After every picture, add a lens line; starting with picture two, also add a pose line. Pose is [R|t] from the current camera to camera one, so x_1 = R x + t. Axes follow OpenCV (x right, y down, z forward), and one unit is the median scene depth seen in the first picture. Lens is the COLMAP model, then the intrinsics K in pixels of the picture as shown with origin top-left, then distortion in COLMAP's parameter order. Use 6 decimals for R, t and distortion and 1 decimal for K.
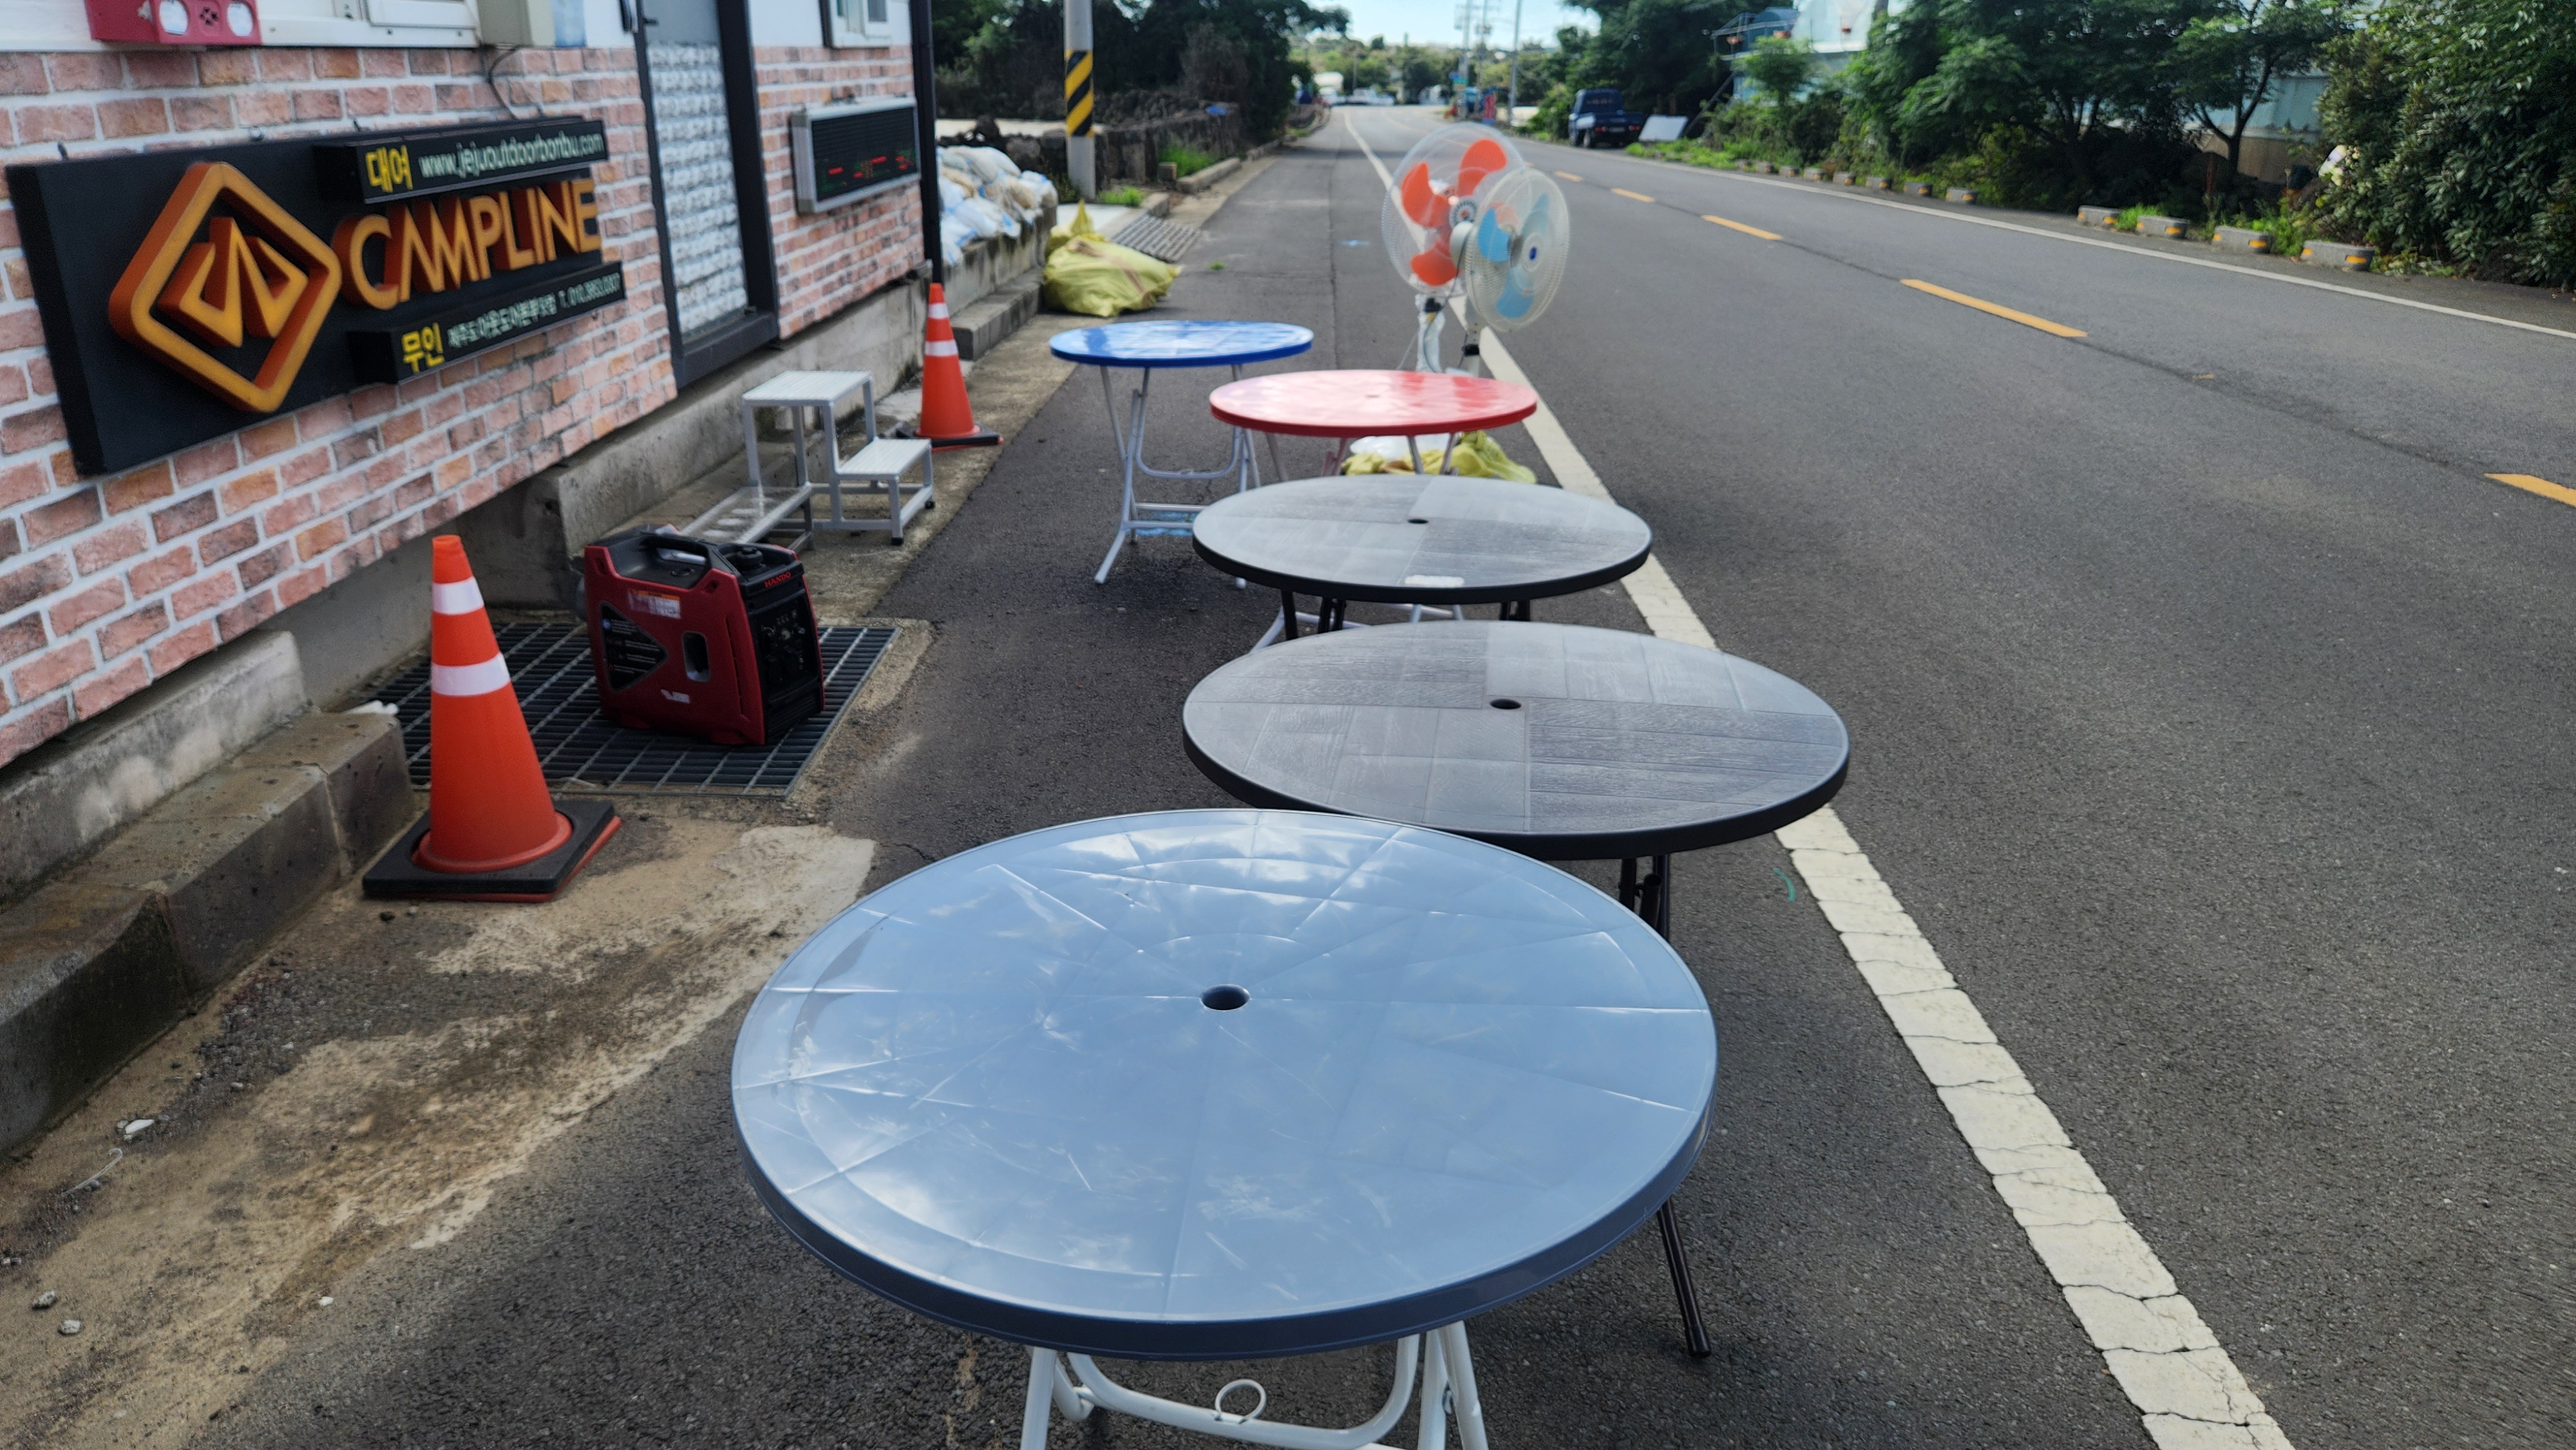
lens RADIAL K [[1729.7, 0, 1238.4], [0, 1729.7, 730.5], [0, 0, 1]] dist [0.058879, -0.054302]
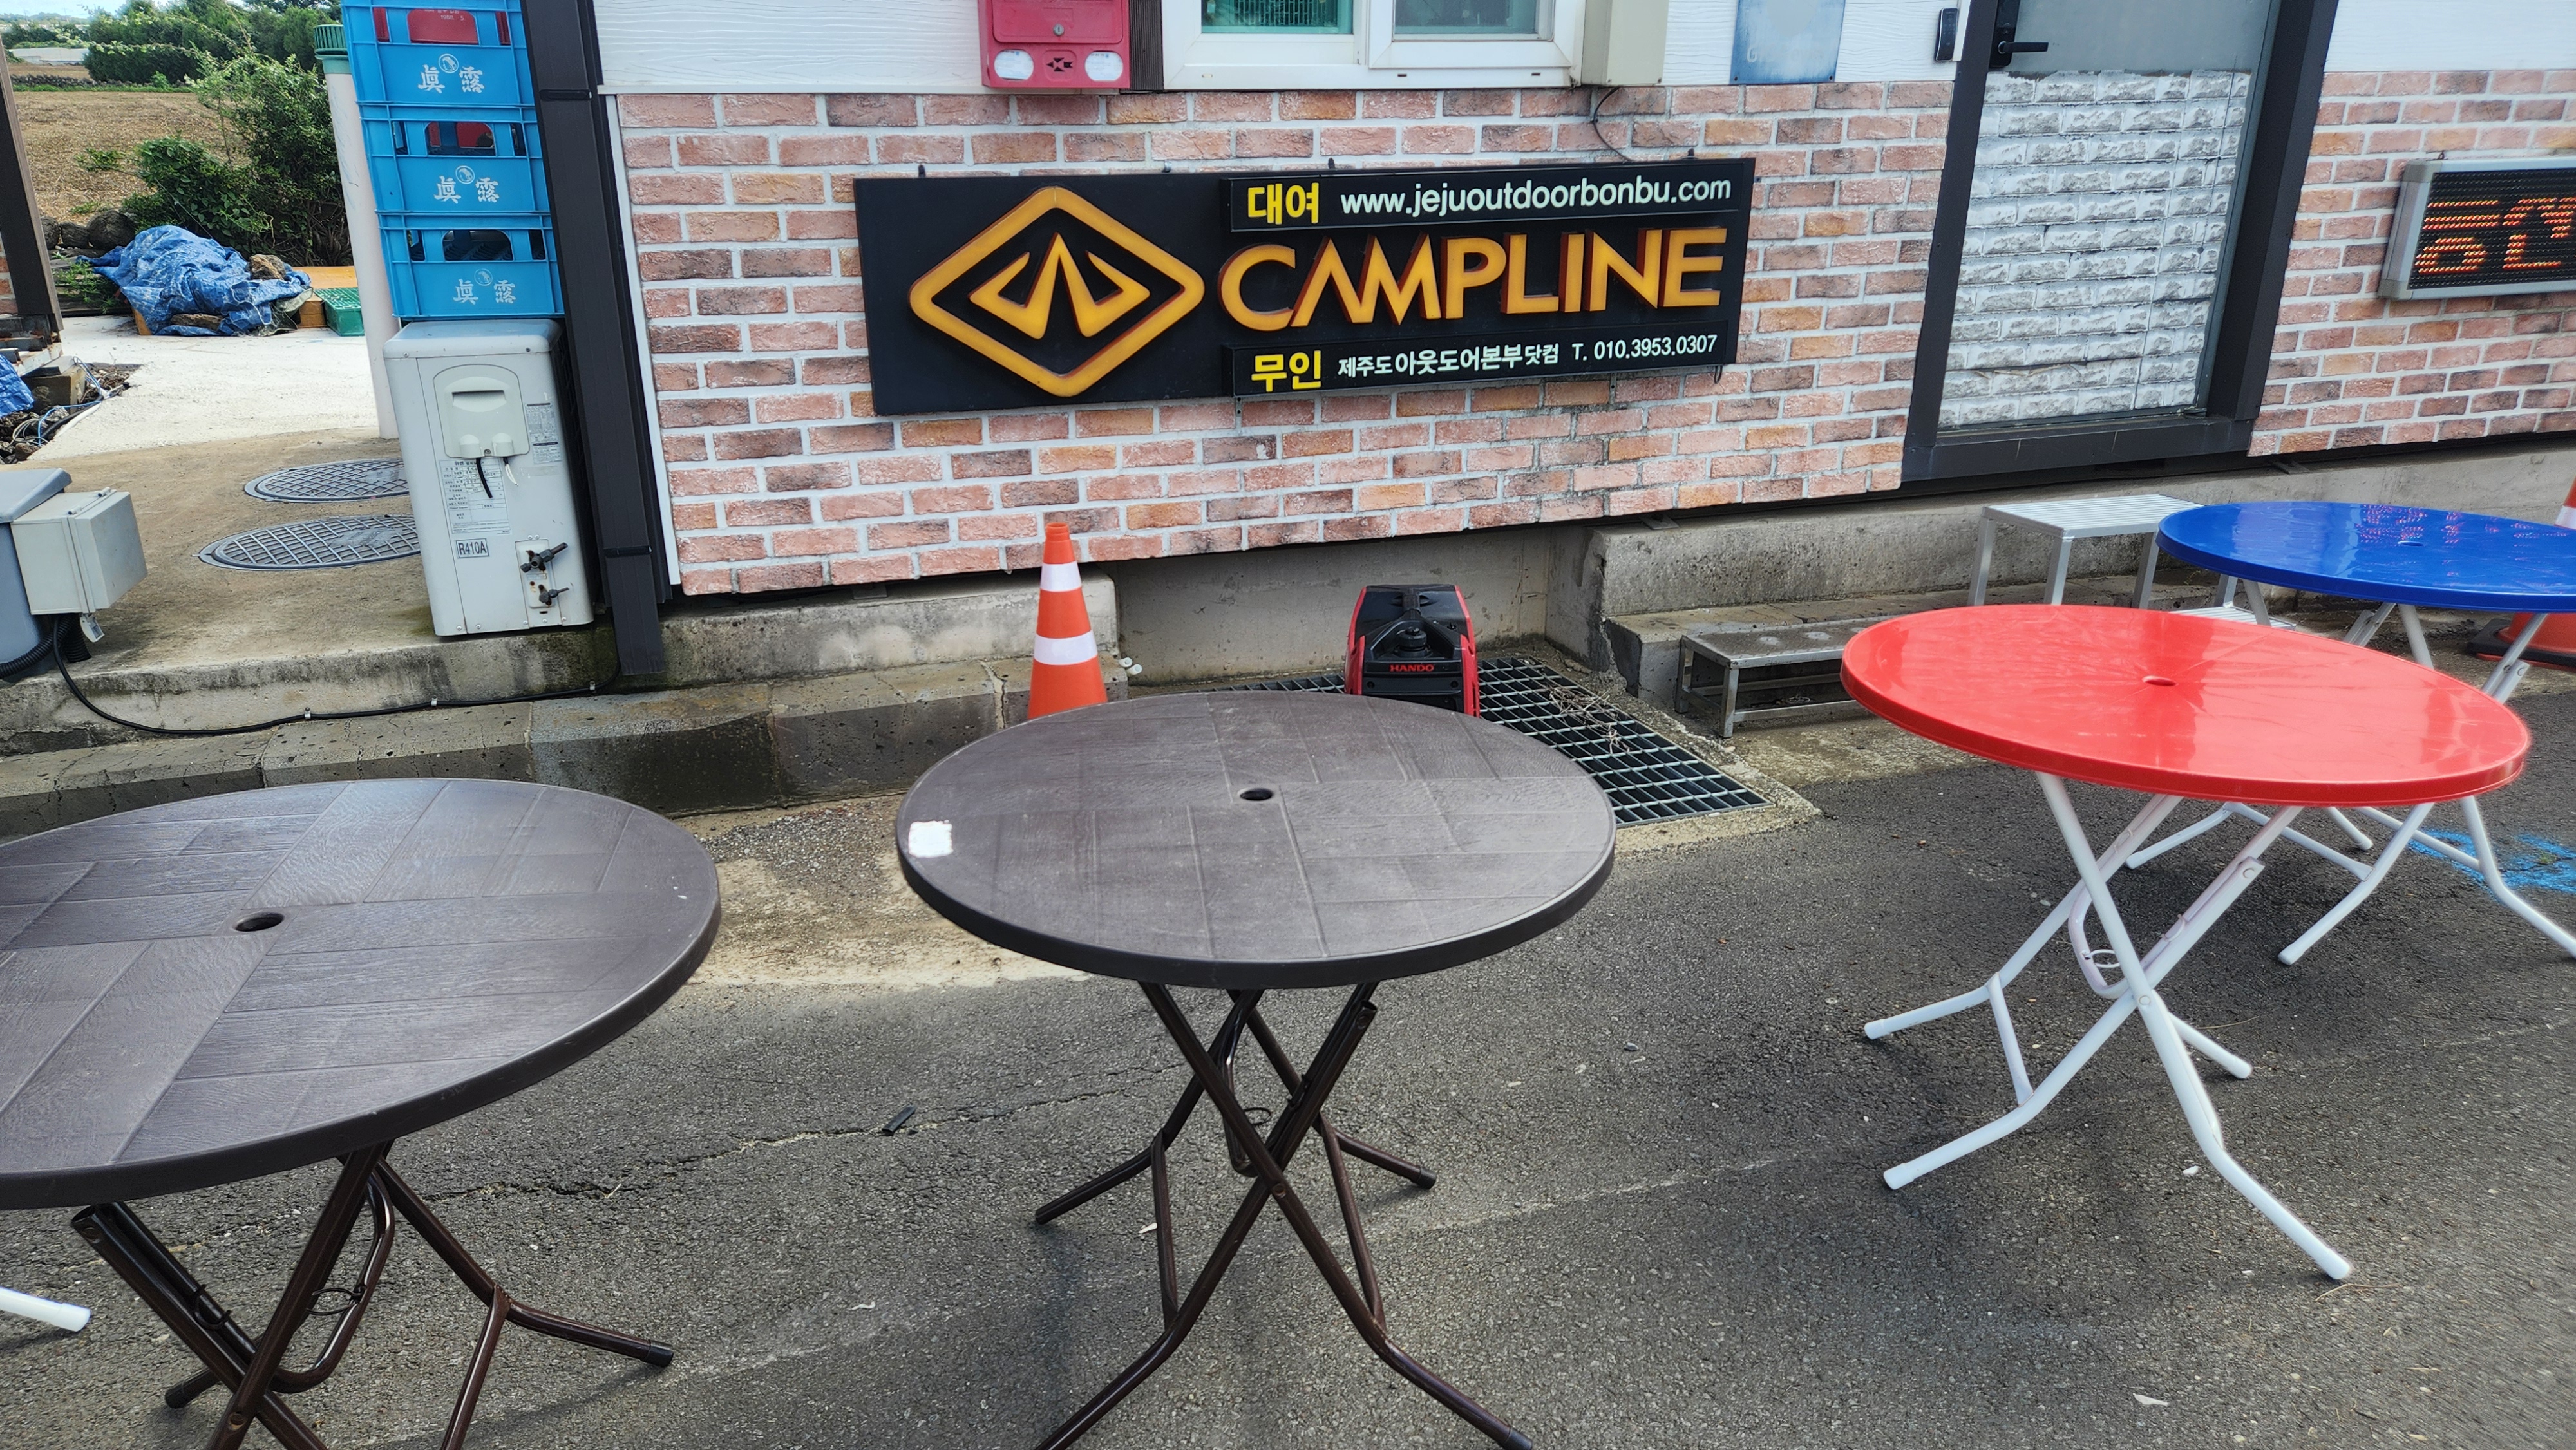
lens RADIAL K [[1697.8, 0, 1255.1], [0, 1697.8, 741.1], [0, 0, 1]] dist [0.099036, -0.083639]
pose [[0.345974, 0.321687, -0.881374, 0.523997], [-0.334647, 0.919911, 0.204390, -0.214932], [0.876535, 0.224235, 0.425917, 0.580825]]
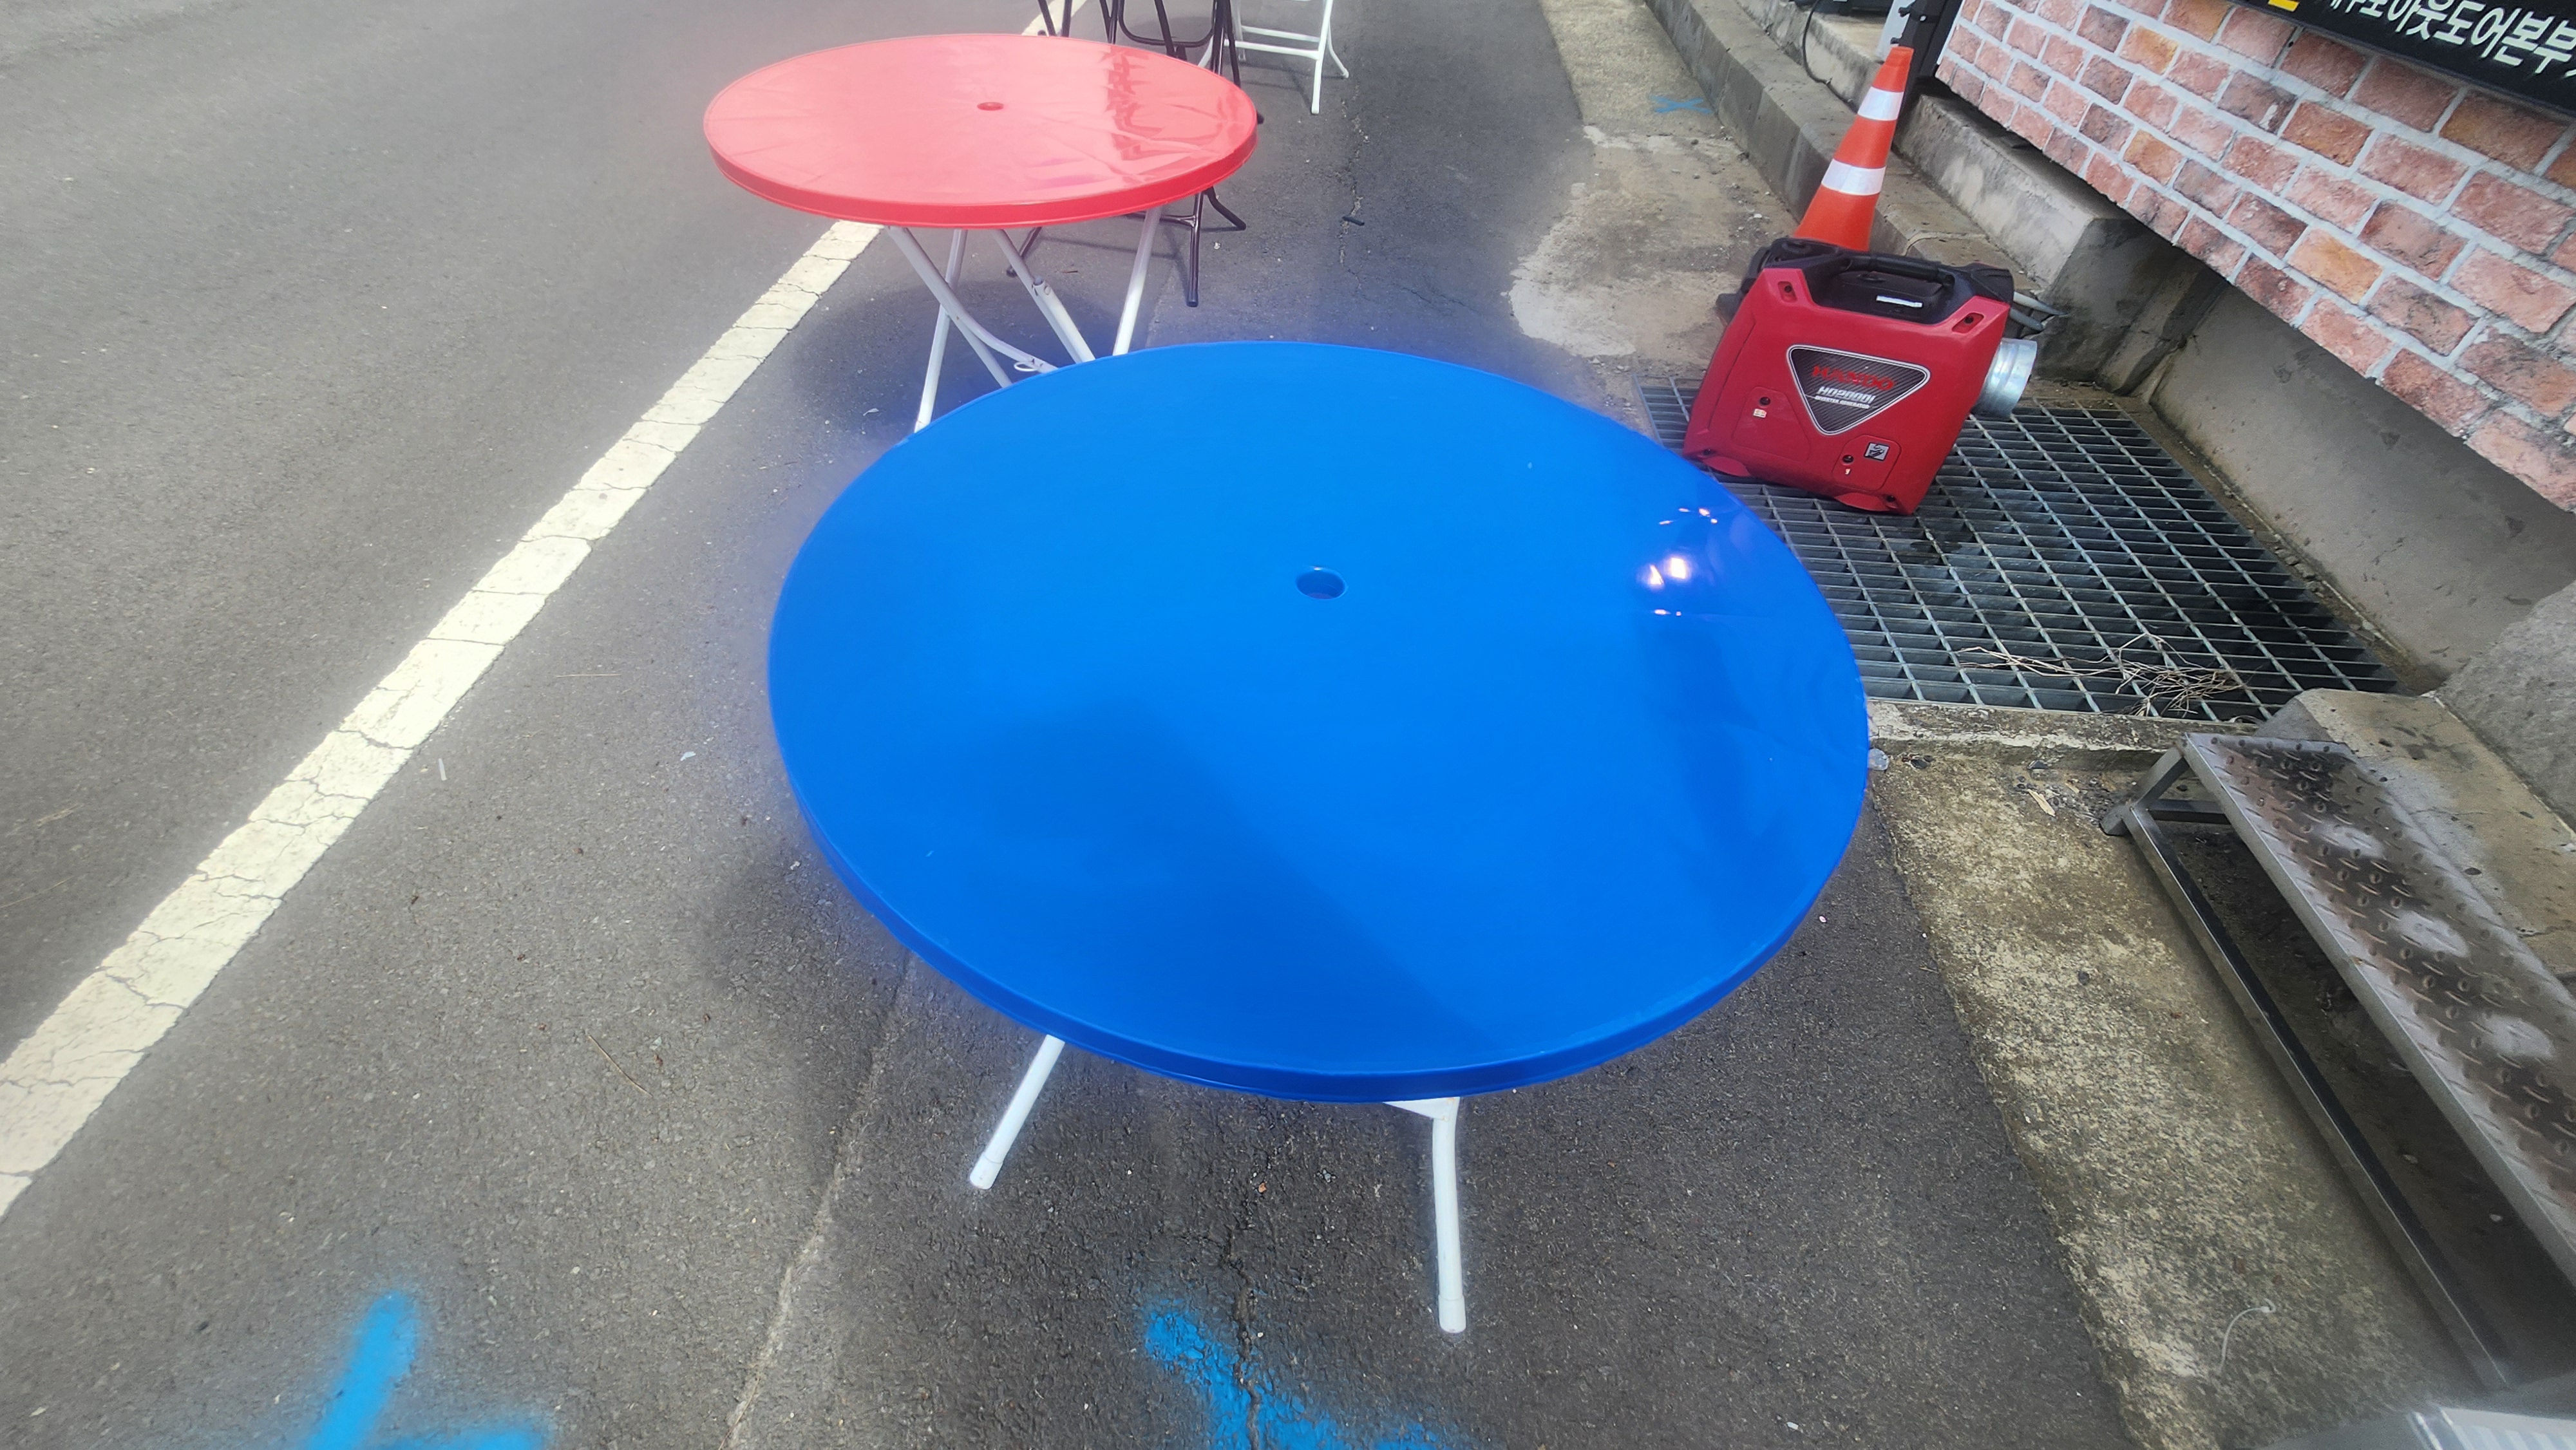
lens RADIAL K [[1052.0, 0, 1271.4], [0, 1052.0, 741.5], [0, 0, 1]] dist [-0.017381, 0.008619]
pose [[-0.998719, -0.050463, 0.003699, -0.036867], [-0.016586, 0.395577, 0.918283, -0.498011], [-0.047803, 0.917045, -0.395908, 1.507657]]
